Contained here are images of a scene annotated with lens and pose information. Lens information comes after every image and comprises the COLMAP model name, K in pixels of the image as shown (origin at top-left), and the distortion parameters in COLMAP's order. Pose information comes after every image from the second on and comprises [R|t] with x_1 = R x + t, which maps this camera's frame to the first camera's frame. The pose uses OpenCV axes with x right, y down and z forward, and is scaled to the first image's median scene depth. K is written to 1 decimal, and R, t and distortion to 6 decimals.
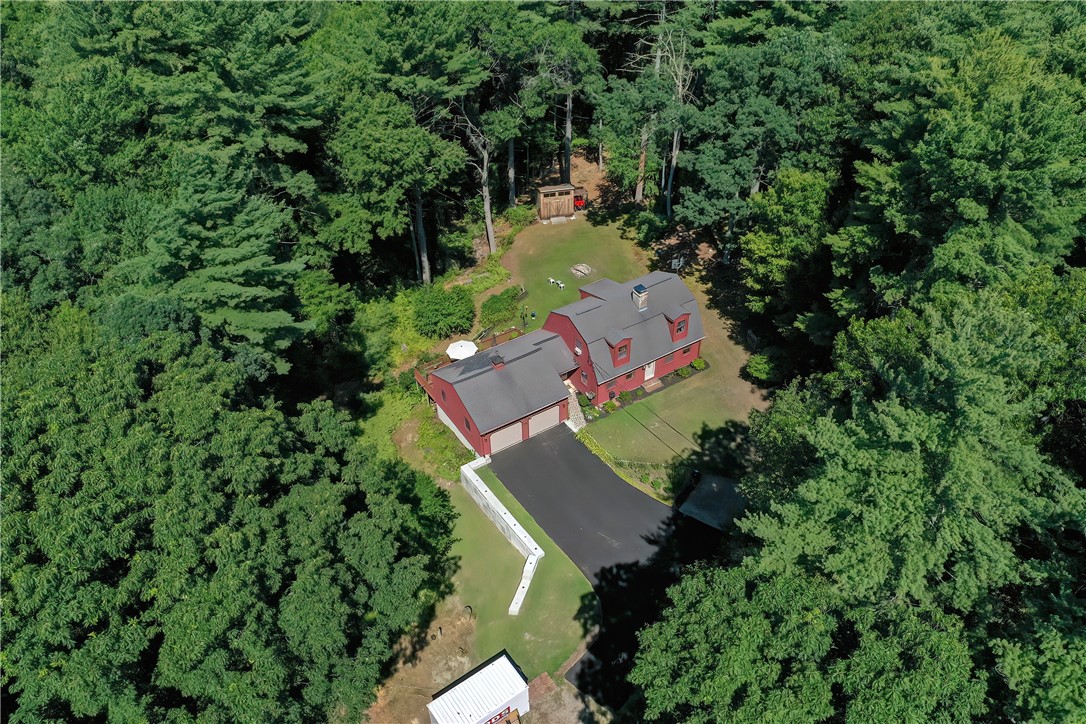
lens RADIAL K [[865.0, 0, 543.0], [0, 865.0, 362.0], [0, 0, 1]] dist [-0.001653, -0.001576]
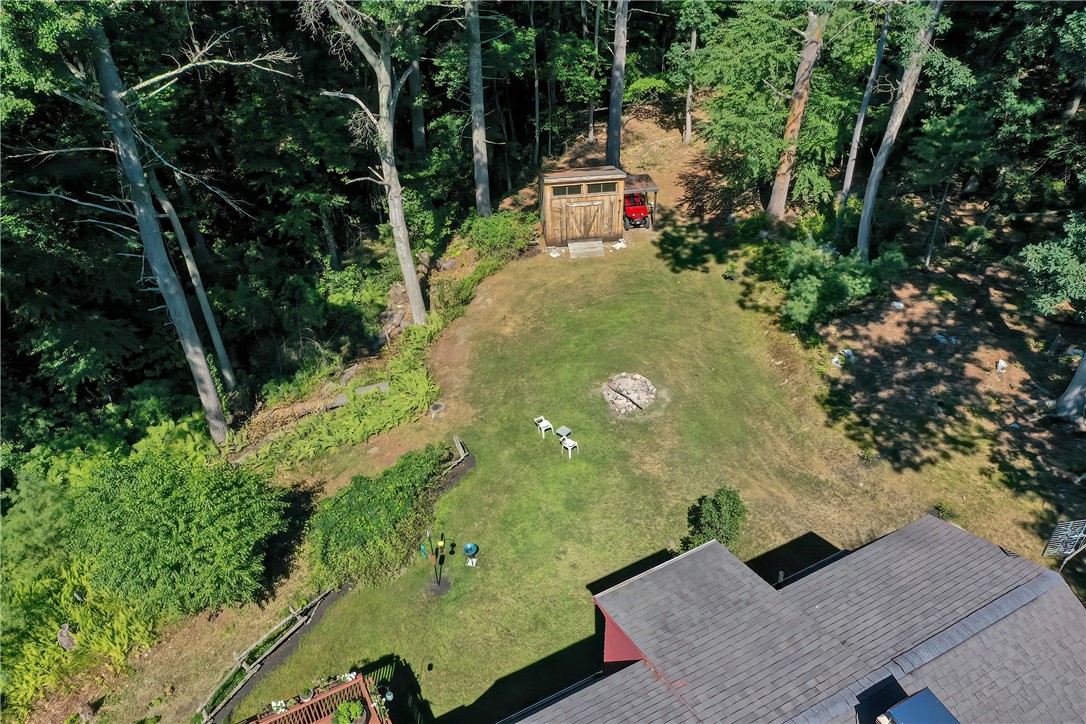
lens RADIAL K [[866.6, 0, 543.0], [0, 866.6, 362.0], [0, 0, 1]] dist [-0.092250, 0.000469]
pose [[0.995992, 0.051175, -0.073359, 0.030964], [-0.051934, 0.998615, -0.008476, -0.105195], [0.072824, 0.012252, 0.997270, 0.580188]]
